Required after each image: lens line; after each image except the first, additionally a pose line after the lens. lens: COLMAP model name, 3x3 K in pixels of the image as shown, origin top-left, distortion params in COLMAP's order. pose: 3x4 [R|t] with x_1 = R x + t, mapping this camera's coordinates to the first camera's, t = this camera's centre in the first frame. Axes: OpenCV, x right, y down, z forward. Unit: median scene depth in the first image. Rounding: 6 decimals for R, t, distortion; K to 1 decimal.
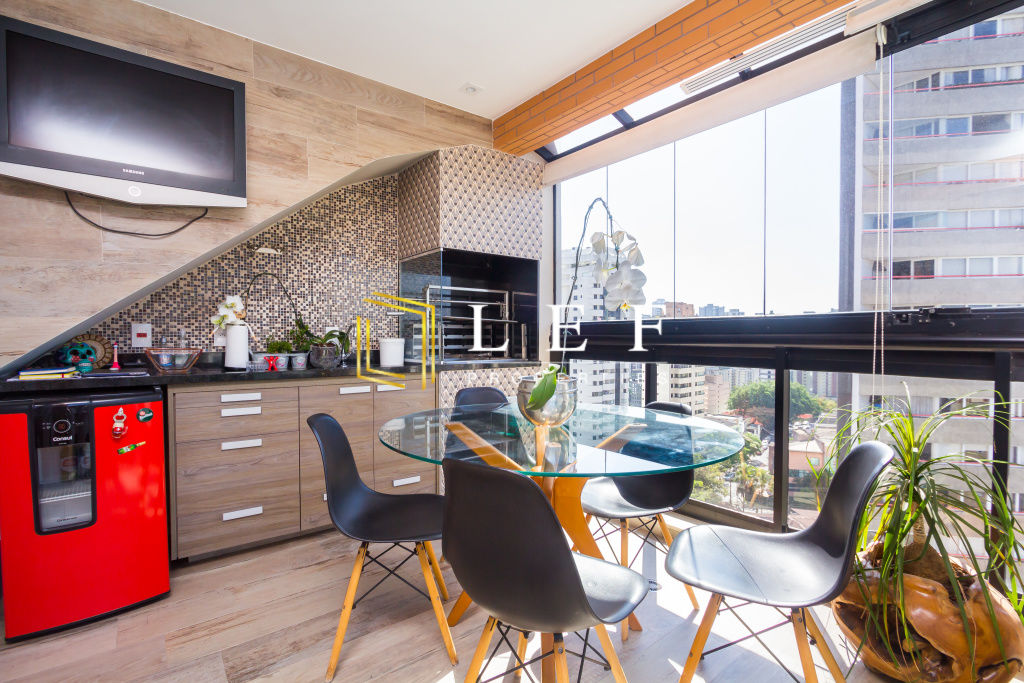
lens RADIAL K [[474.2, 0, 510.8], [0, 474.2, 345.9], [0, 0, 1]] dist [-0.011337, 0.000294]
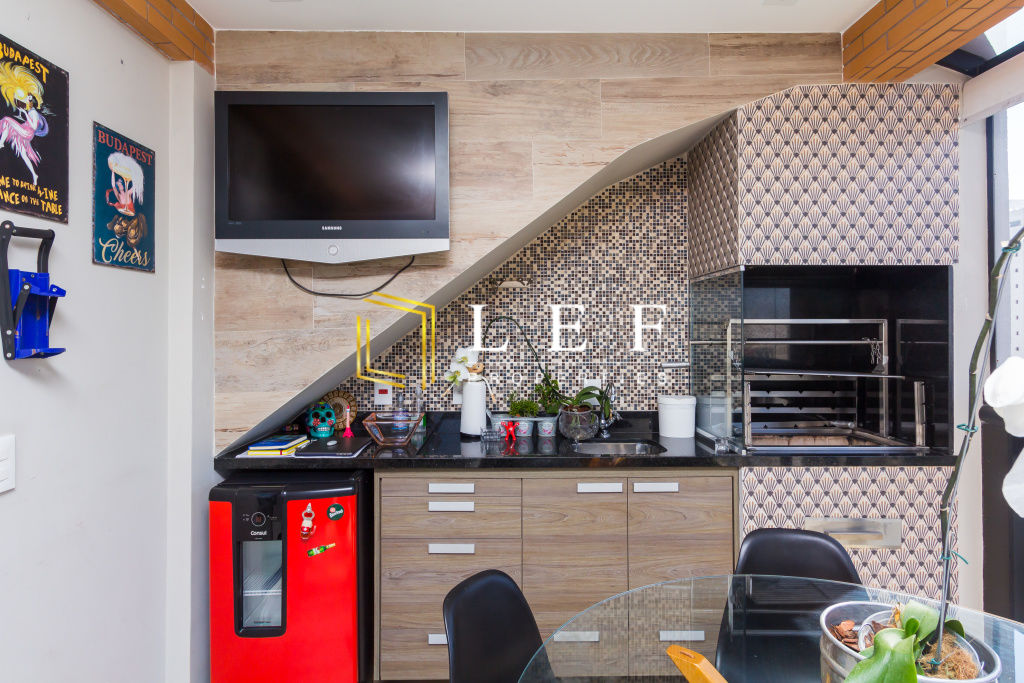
lens RADIAL K [[575.3, 0, 513.9], [0, 575.3, 321.6], [0, 0, 1]] dist [0.008309, 0.000790]
pose [[0.797260, -0.007183, -0.603594, 0.076937], [-0.013830, 0.999449, -0.030161, -0.120517], [0.603478, 0.032394, 0.796721, 0.255223]]
